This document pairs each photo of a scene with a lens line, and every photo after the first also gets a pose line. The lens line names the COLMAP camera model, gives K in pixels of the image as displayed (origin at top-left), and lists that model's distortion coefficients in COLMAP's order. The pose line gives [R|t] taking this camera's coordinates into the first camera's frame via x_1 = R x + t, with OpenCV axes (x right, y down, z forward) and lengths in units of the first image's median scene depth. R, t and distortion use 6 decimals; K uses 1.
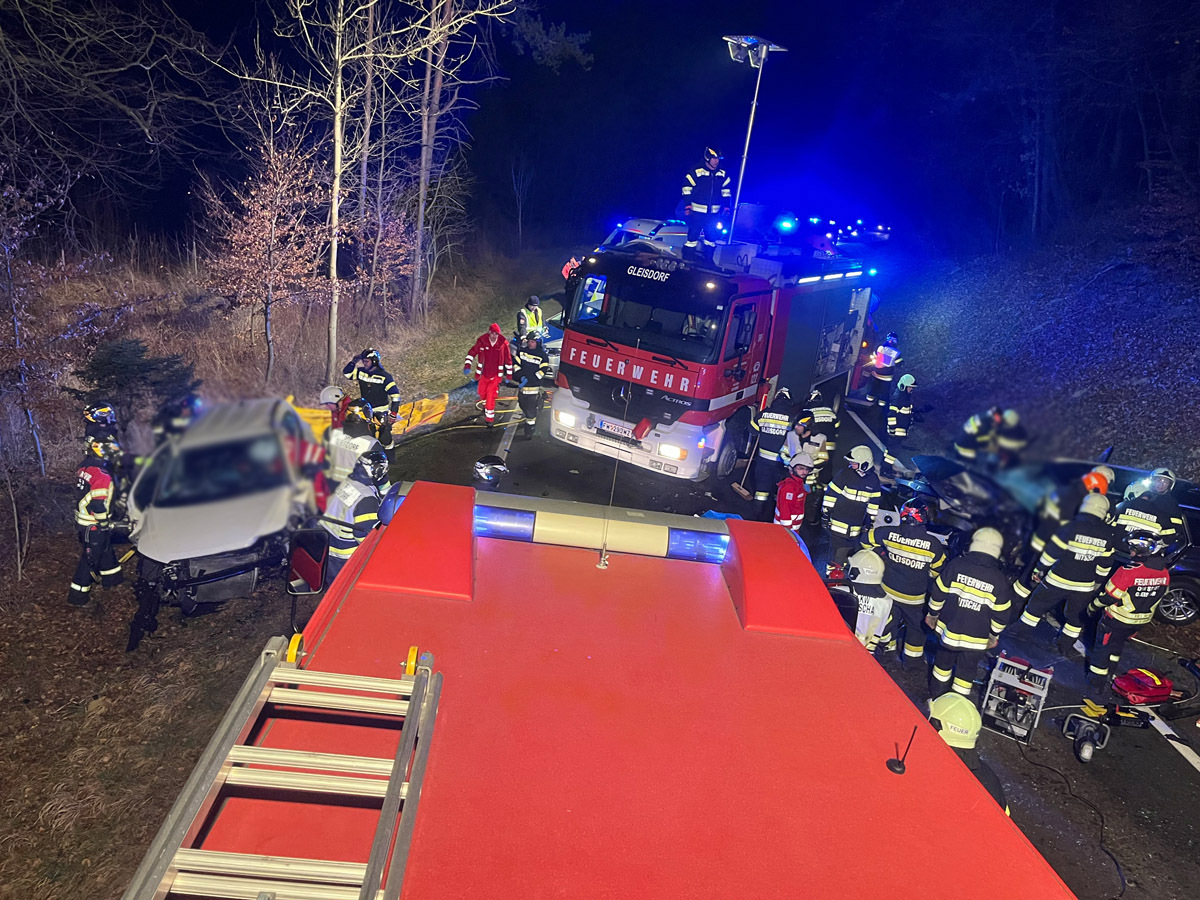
lens RADIAL K [[894.8, 0, 600.0], [0, 894.8, 450.0], [0, 0, 1]] dist [0.069058, -0.095147]
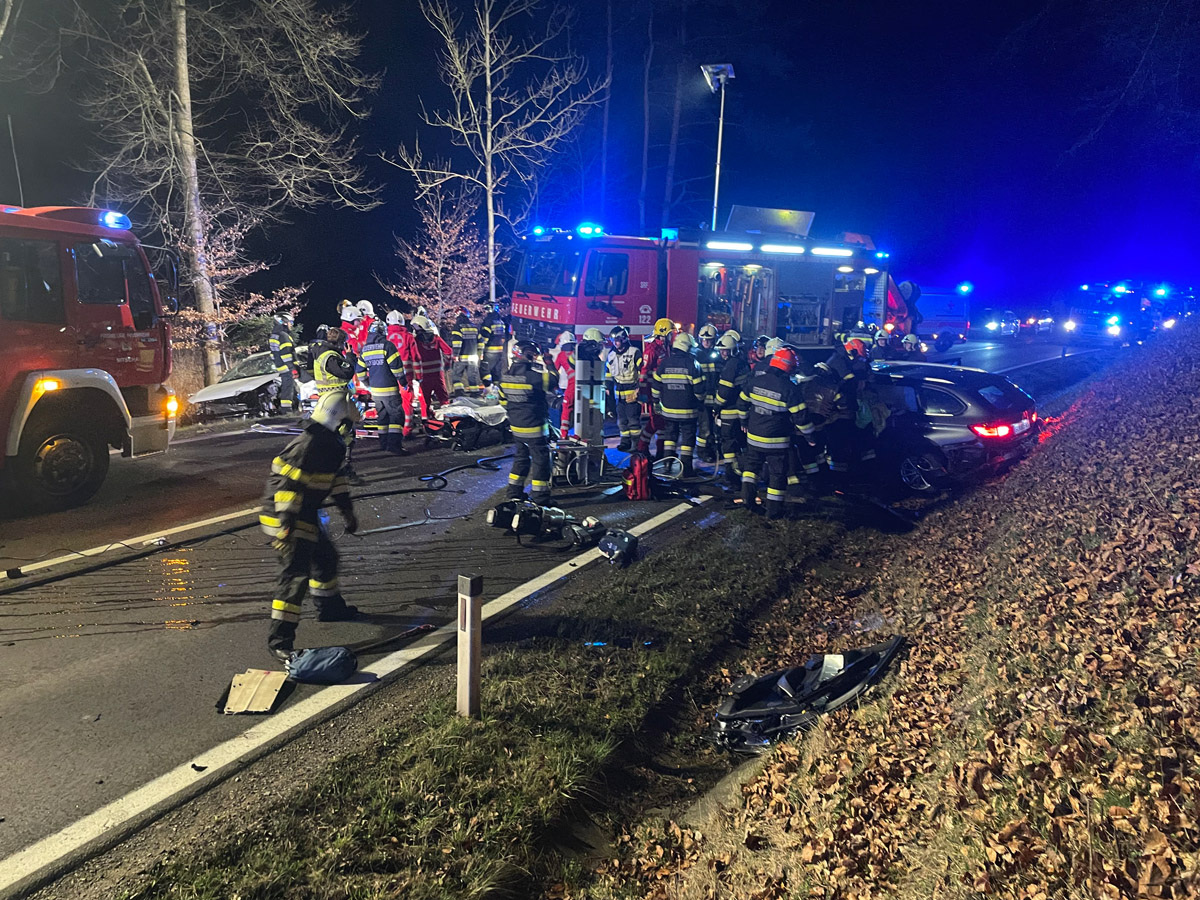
lens RADIAL K [[892.0, 0, 599.2], [0, 892.0, 436.8], [0, 0, 1]] dist [0.095055, -0.121854]
pose [[0.866868, -0.016048, -0.498280, 0.627350], [-0.070945, 0.985339, -0.155160, 0.237863], [0.493465, 0.169853, 0.853020, -0.044037]]
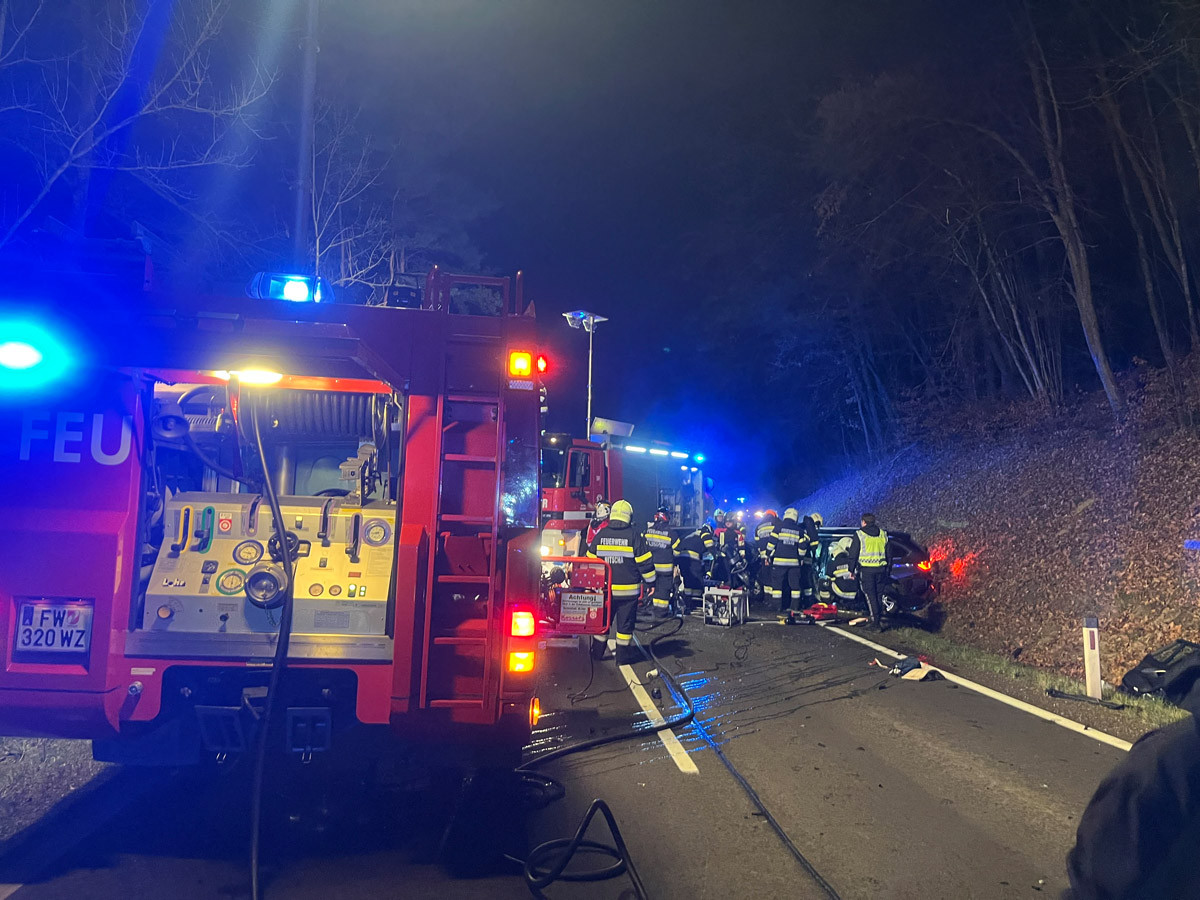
lens RADIAL K [[903.1, 0, 600.0], [0, 903.1, 450.0], [0, 0, 1]] dist [0.026000, -0.007133]
pose [[0.992467, -0.115338, 0.041302, 0.107073], [0.122494, 0.928745, -0.349898, 0.305924], [0.001997, 0.352321, 0.935877, -0.364243]]
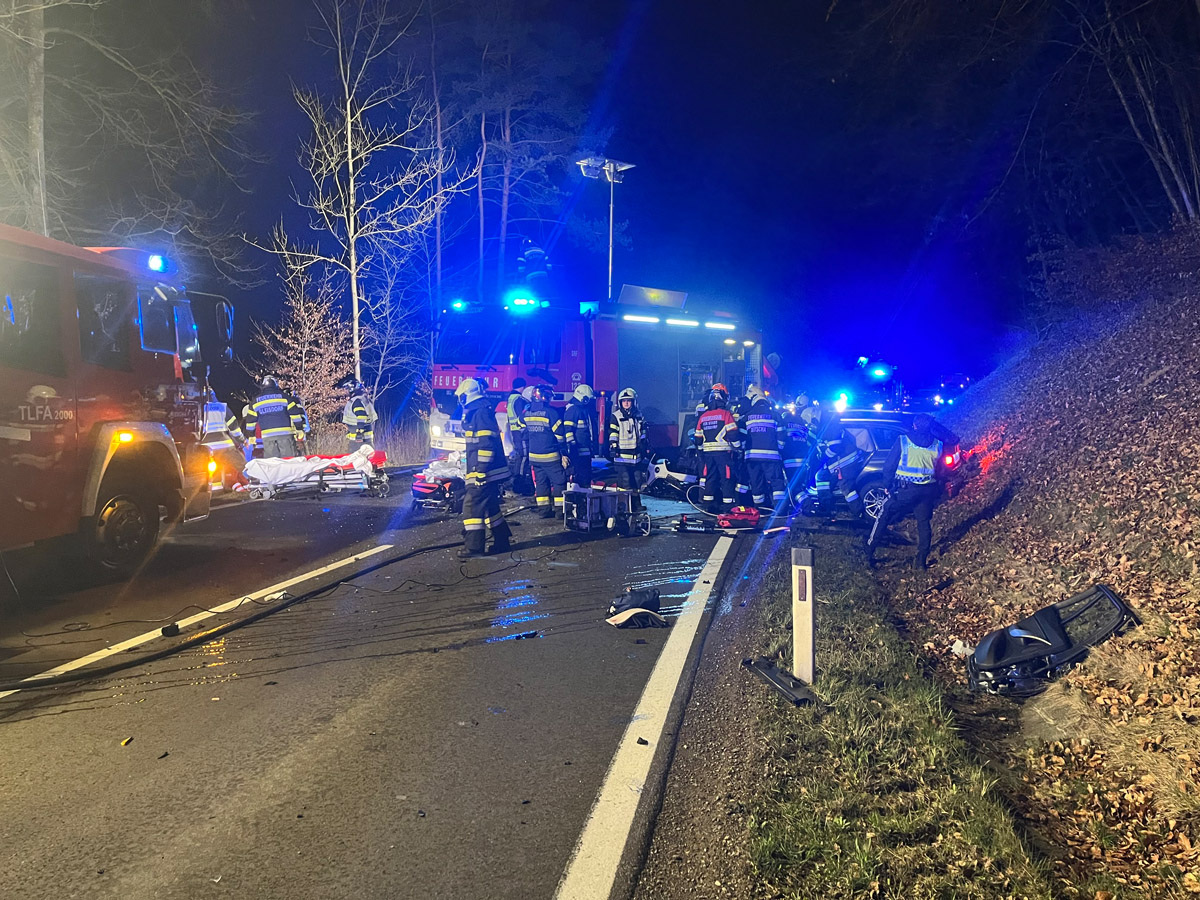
lens RADIAL K [[894.8, 0, 600.0], [0, 894.8, 450.0], [0, 0, 1]] dist [0.069058, -0.095147]
pose [[0.962735, -0.106656, -0.248525, 0.441194], [0.041095, 0.965973, -0.255358, 0.288499], [0.267304, 0.235629, 0.934359, -0.134886]]
